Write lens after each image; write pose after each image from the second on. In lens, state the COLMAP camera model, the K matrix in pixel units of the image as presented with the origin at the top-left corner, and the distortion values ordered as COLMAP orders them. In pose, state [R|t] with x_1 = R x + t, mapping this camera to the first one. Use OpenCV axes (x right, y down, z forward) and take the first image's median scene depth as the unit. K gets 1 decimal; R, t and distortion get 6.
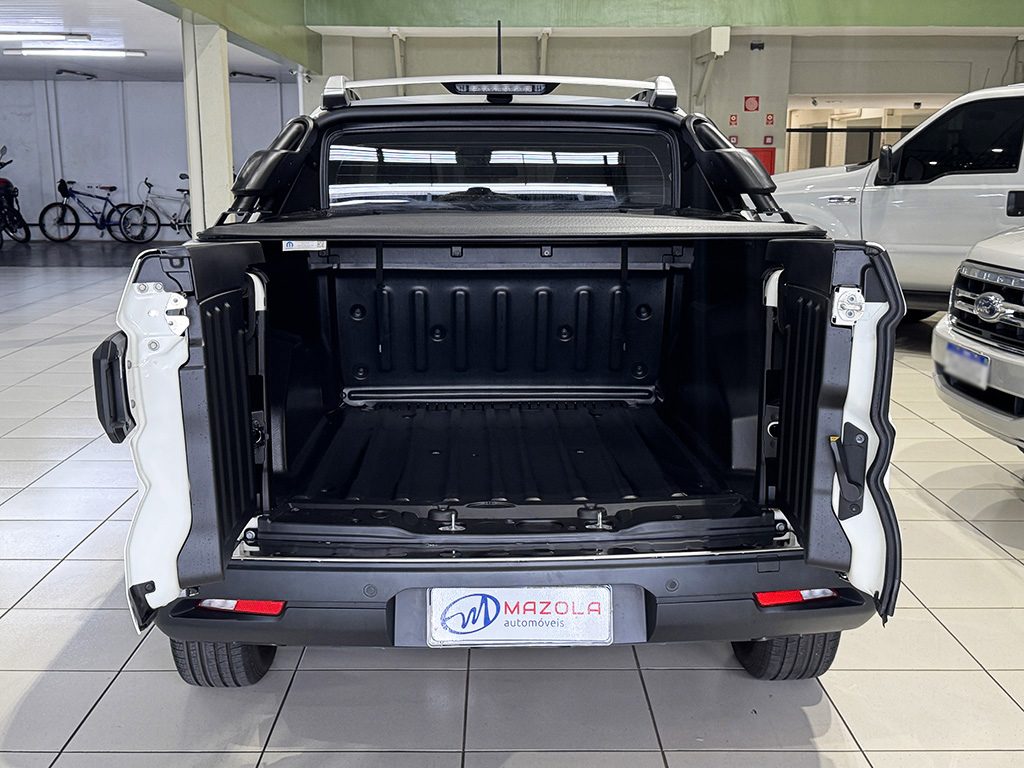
lens RADIAL K [[1239.4, 0, 510.1], [0, 1239.4, 389.9], [0, 0, 1]] dist [0.087127, 0.000000]
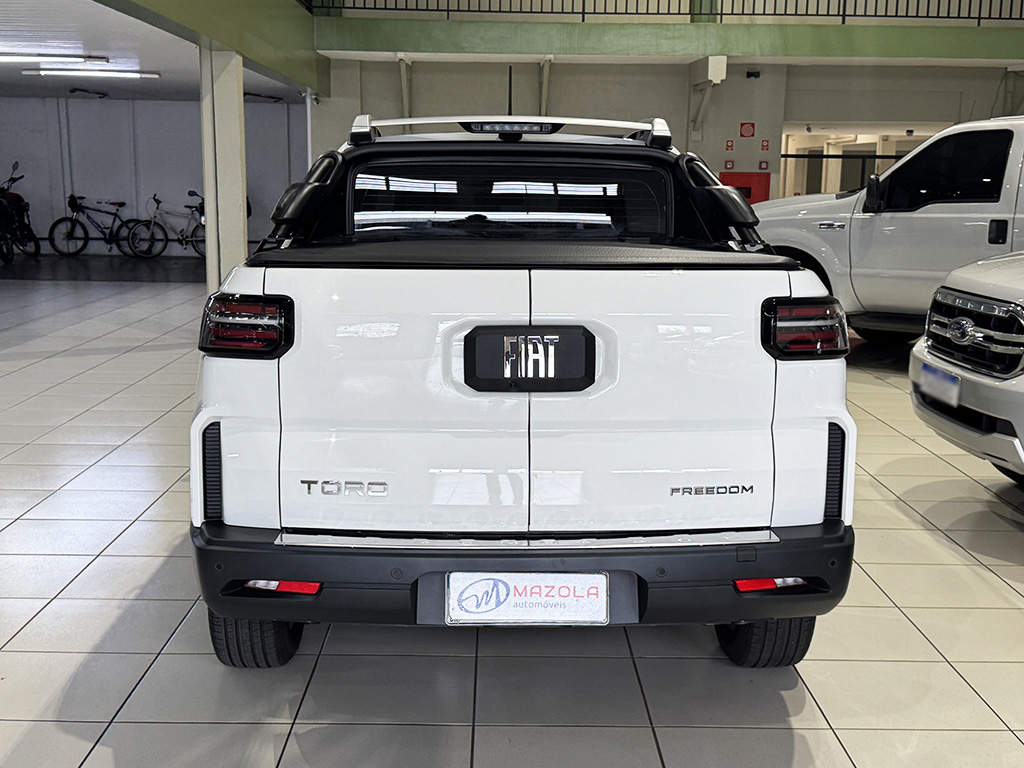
lens RADIAL K [[1239.4, 0, 513.1], [0, 1239.4, 380.1], [0, 0, 1]] dist [0.087127, 0.000000]
pose [[0.999928, 0.011146, 0.004481, -0.008605], [-0.011046, 0.999706, -0.021581, 0.004994], [-0.004720, 0.021530, 0.999757, -0.095680]]
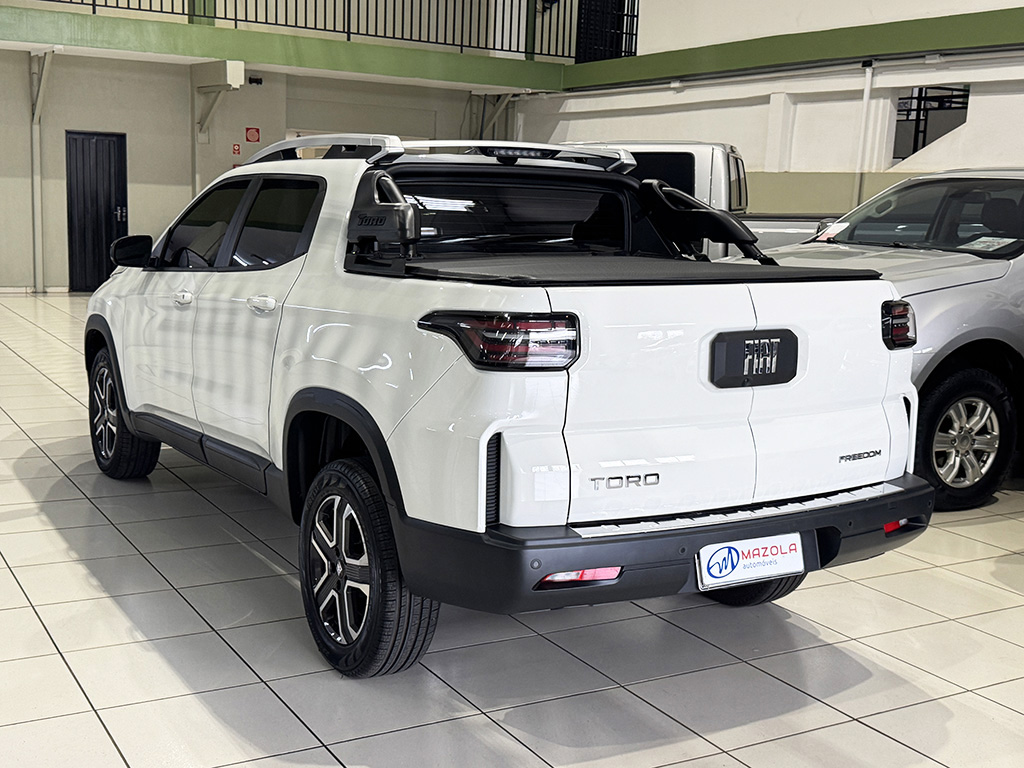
lens RADIAL K [[1239.4, 0, 503.4], [0, 1239.4, 378.6], [0, 0, 1]] dist [0.087127, 0.000000]
pose [[0.874820, -0.046514, 0.482210, -0.601271], [0.058432, 0.998244, -0.009718, -0.011953], [-0.480911, 0.036678, 0.876002, -0.044051]]
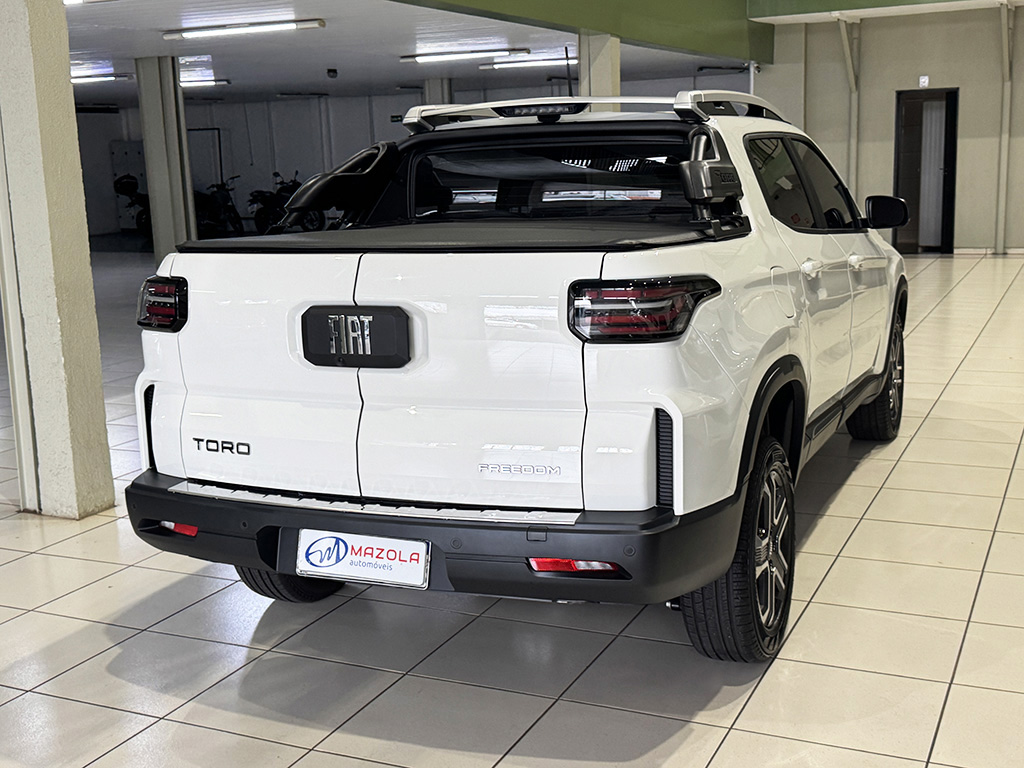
lens RADIAL K [[1239.4, 0, 516.8], [0, 1239.4, 382.3], [0, 0, 1]] dist [0.087127, 0.000000]
pose [[0.904540, 0.046840, -0.423808, 0.455394], [-0.043449, 0.998899, 0.017667, -0.013817], [0.424169, 0.002433, 0.905580, -0.033890]]
